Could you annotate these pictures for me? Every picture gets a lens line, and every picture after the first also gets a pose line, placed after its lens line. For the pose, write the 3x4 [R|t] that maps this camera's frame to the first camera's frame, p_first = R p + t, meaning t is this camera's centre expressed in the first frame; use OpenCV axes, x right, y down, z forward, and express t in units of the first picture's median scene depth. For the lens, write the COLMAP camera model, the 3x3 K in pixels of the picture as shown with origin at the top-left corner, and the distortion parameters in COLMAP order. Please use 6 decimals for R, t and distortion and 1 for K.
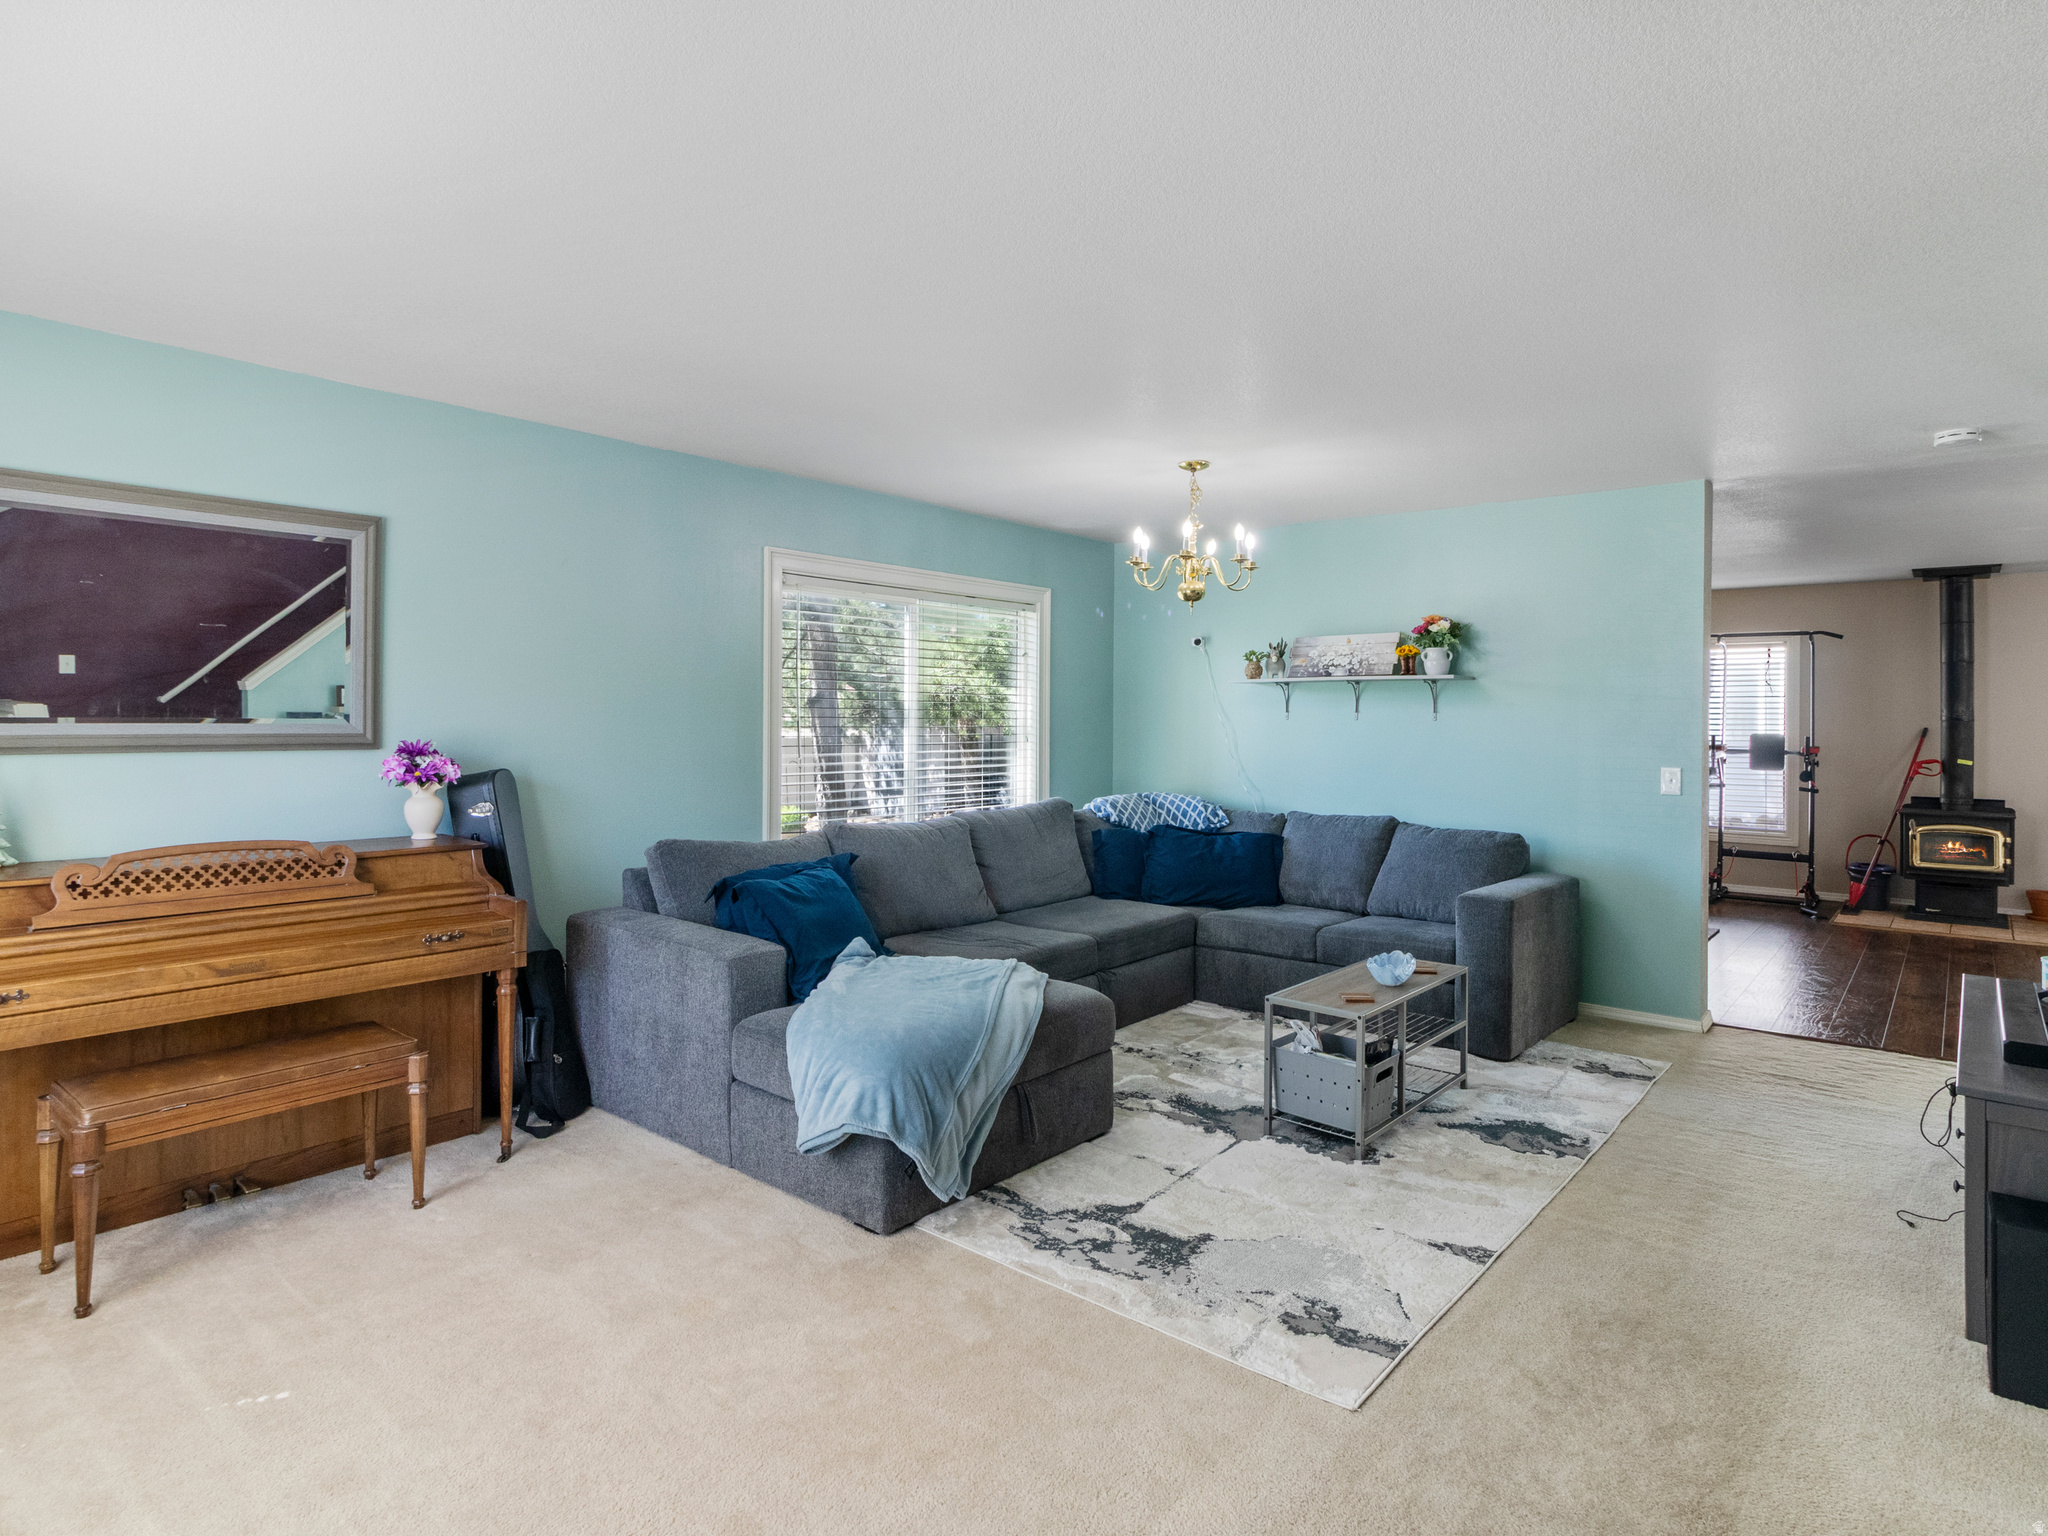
lens RADIAL K [[1094.5, 0, 1001.4], [0, 1094.5, 736.6], [0, 0, 1]] dist [-0.000243, 0.002909]
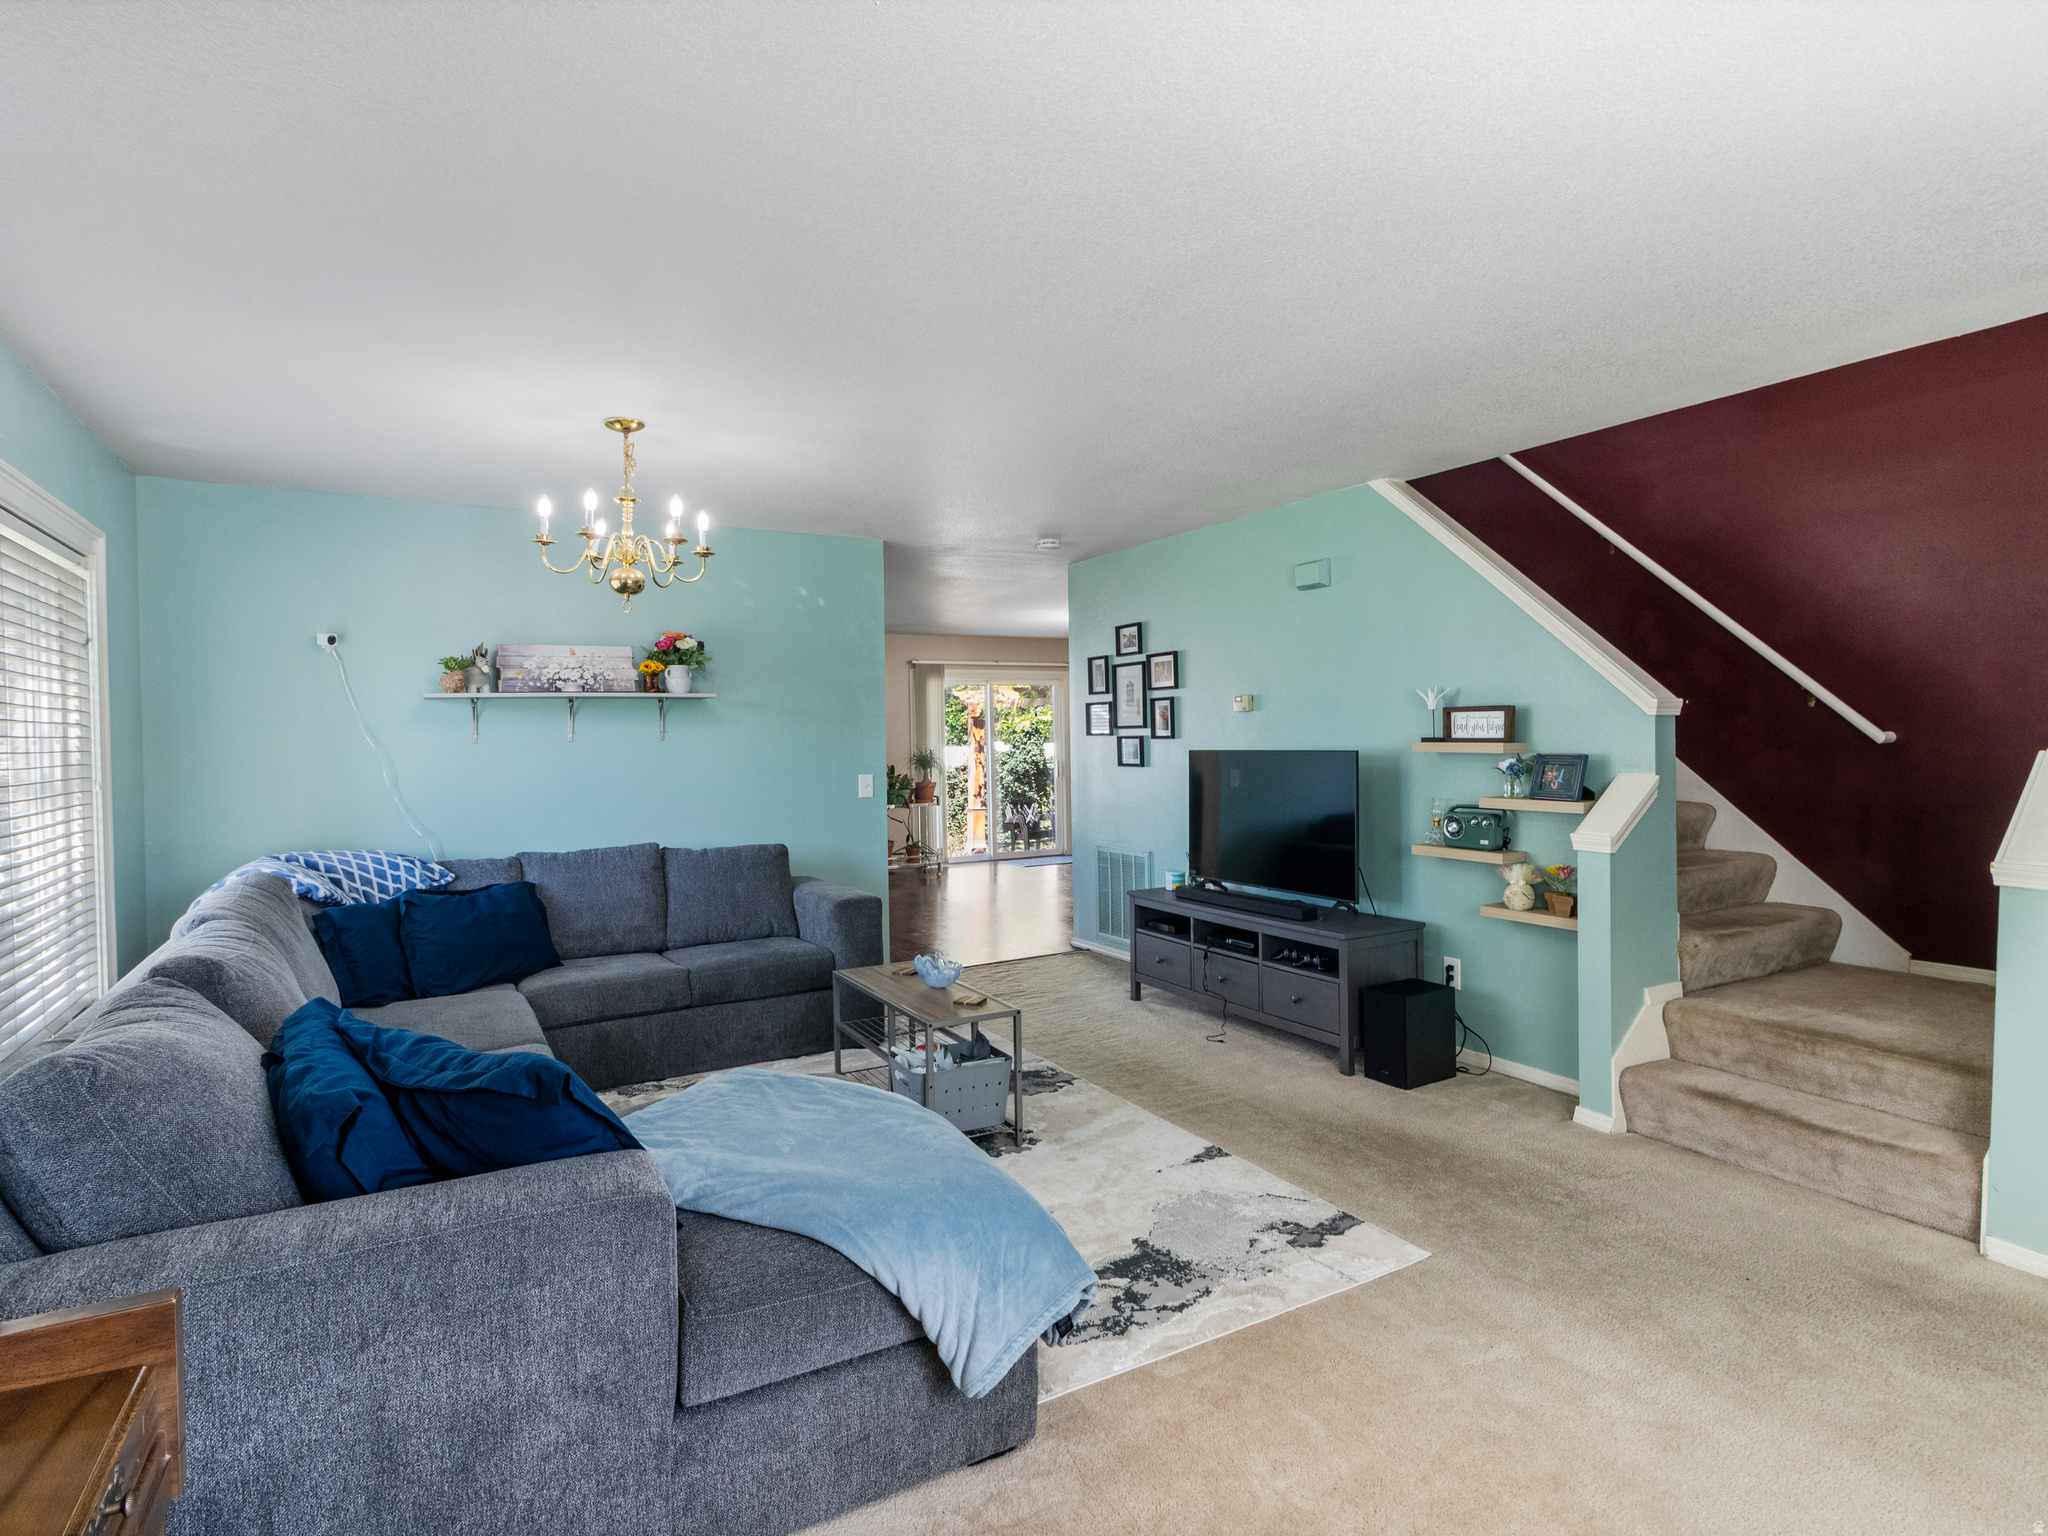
lens RADIAL K [[1094.5, 0, 980.6], [0, 1094.5, 765.6], [0, 0, 1]] dist [-0.000243, 0.002909]
pose [[0.349016, -0.036816, 0.936393, -0.650164], [0.035860, 0.999021, 0.025912, -0.011864], [-0.936430, 0.024536, 0.349994, 0.630993]]
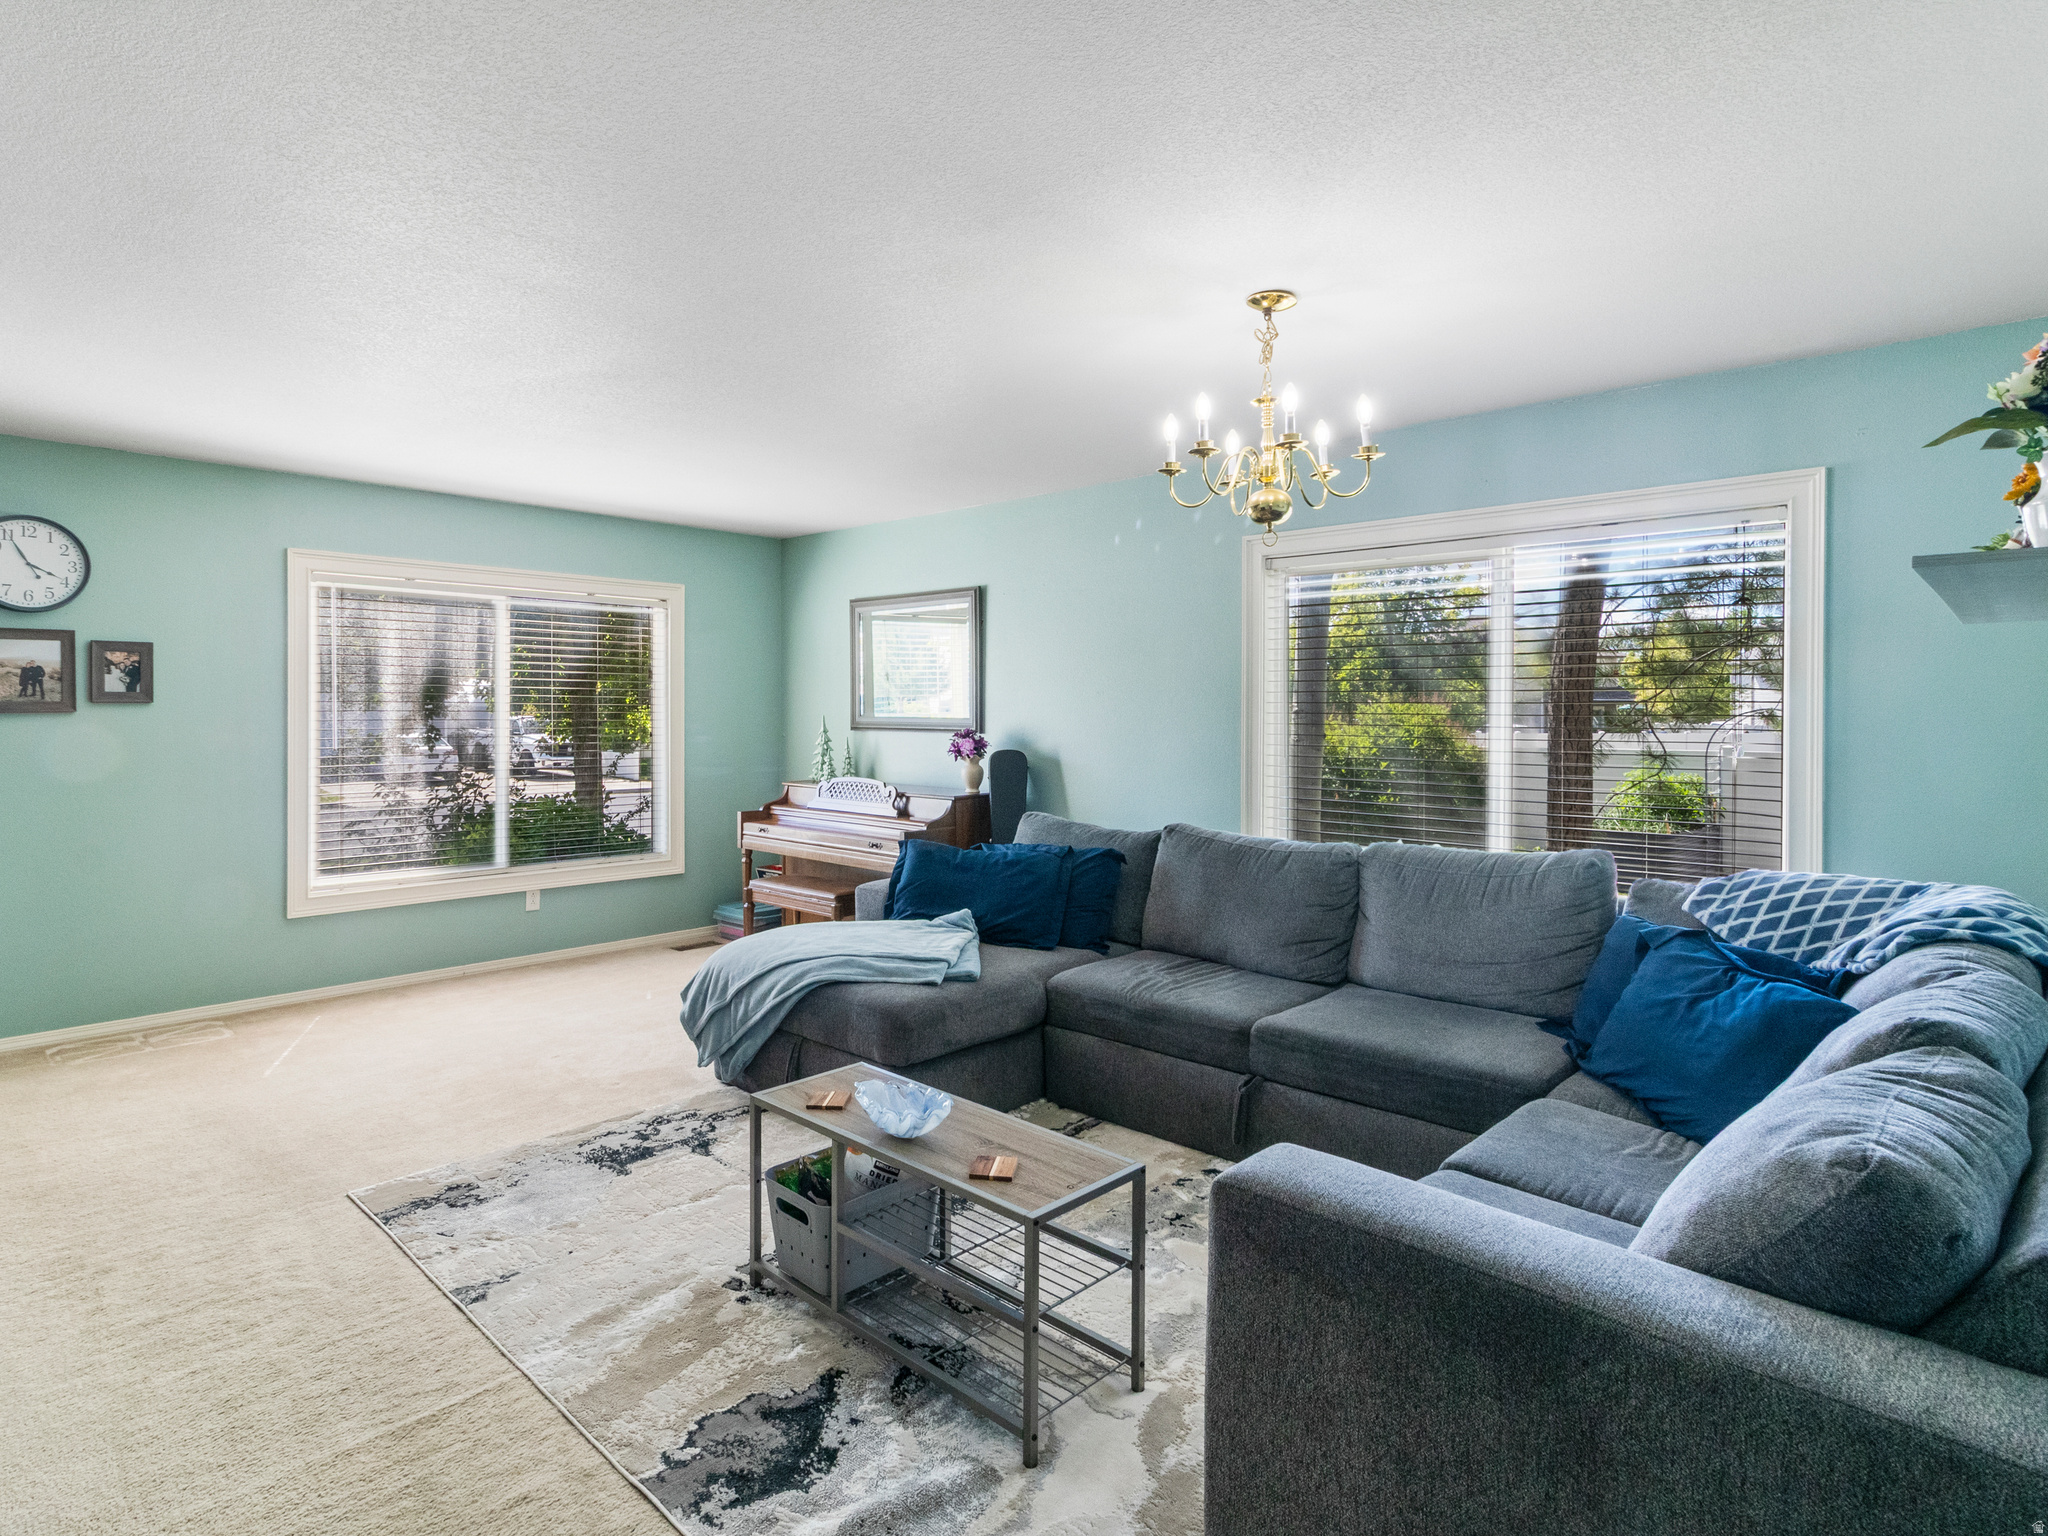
lens RADIAL K [[1094.5, 0, 1002.1], [0, 1094.5, 697.7], [0, 0, 1]] dist [-0.000243, 0.002909]
pose [[-0.026097, -0.006849, -0.999636, 1.055991], [-0.019048, 0.999798, -0.006353, -0.021603], [0.999478, 0.018875, -0.026222, 1.146738]]
